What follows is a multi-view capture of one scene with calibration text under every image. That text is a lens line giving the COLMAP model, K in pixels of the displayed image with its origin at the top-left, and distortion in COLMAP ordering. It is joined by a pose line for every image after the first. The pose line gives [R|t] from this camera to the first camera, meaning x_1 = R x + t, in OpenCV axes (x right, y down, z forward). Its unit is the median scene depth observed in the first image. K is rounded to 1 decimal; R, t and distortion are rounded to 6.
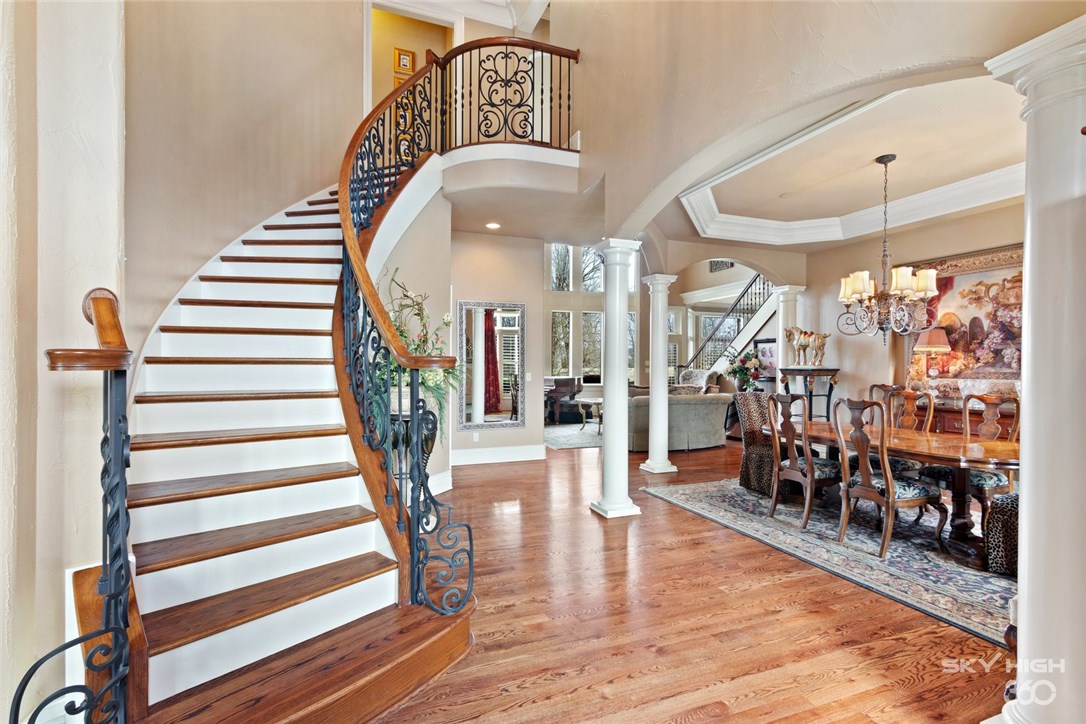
lens RADIAL K [[497.2, 0, 543.0], [0, 497.2, 362.0], [0, 0, 1]] dist [0.001642, -0.000020]
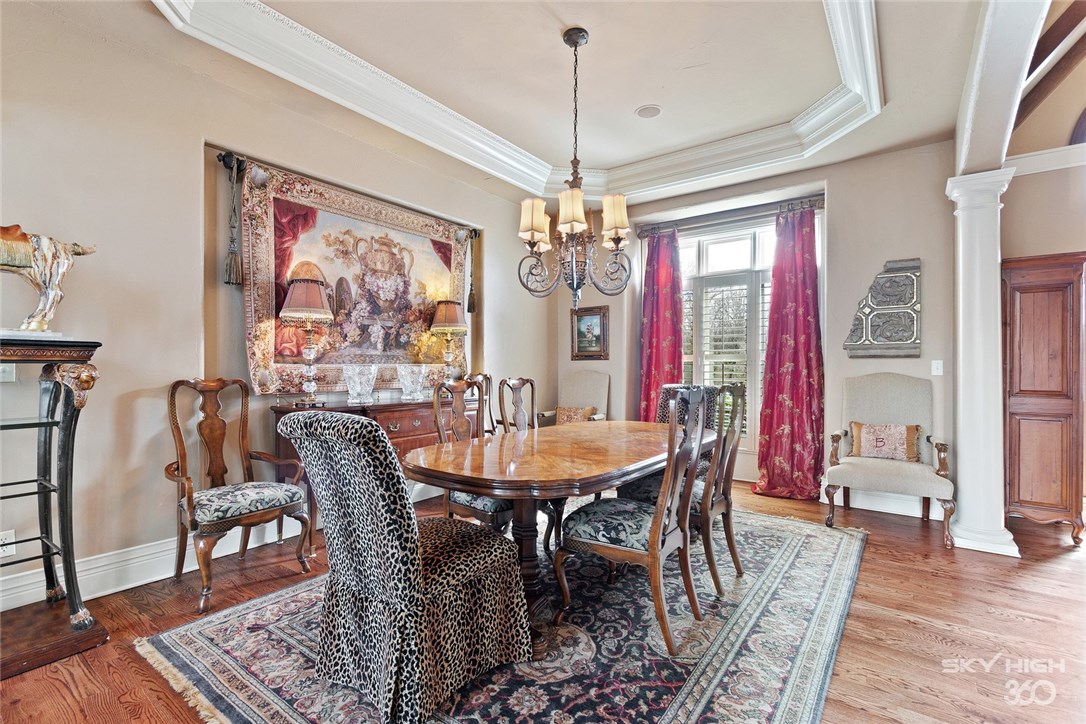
lens RADIAL K [[497.2, 0, 543.0], [0, 497.2, 362.0], [0, 0, 1]] dist [0.001642, -0.000020]
pose [[-0.546634, 0.003104, 0.837366, 0.112604], [-0.006364, 0.999949, -0.007861, 0.035141], [-0.837348, -0.009626, -0.546586, 1.147141]]
